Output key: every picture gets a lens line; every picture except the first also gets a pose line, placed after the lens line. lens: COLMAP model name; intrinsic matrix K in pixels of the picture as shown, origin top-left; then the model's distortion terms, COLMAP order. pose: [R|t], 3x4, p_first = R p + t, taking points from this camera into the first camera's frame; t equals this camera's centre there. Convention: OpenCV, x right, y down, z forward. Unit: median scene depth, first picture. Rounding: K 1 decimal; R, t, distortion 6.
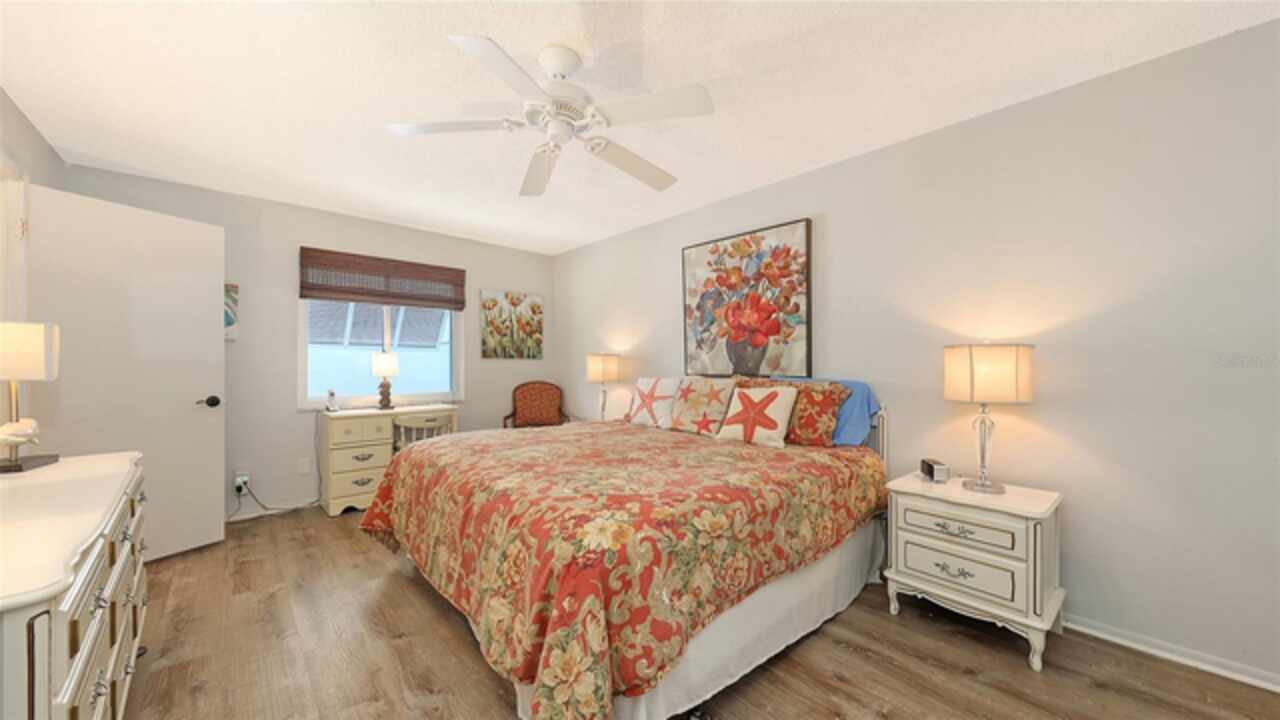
lens RADIAL K [[454.9, 0, 636.9], [0, 454.9, 357.9], [0, 0, 1]] dist [-0.000292, -0.000381]
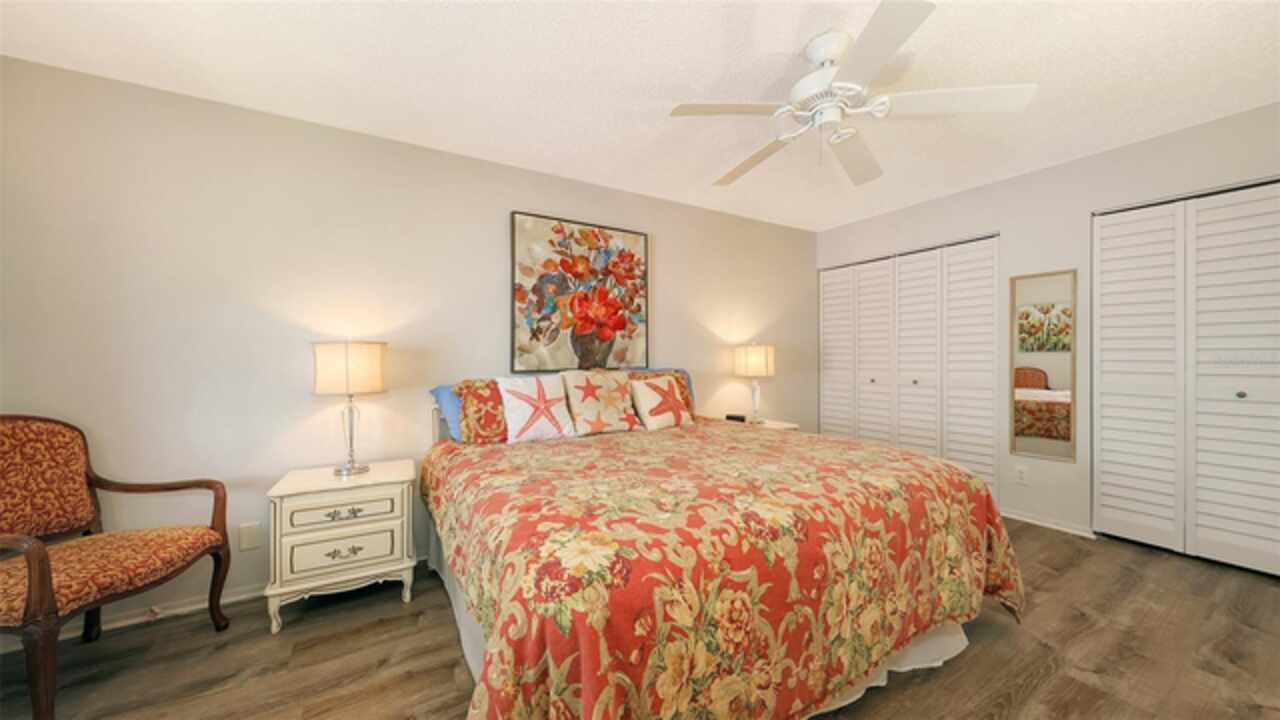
lens RADIAL K [[450.0, 0, 648.3], [0, 450.0, 349.8], [0, 0, 1]] dist [-0.000642, -0.000183]
pose [[0.169404, 0.014548, 0.985439, -0.703466], [-0.002198, 0.999894, -0.014384, 0.010889], [-0.985544, 0.000271, 0.169418, 0.719135]]
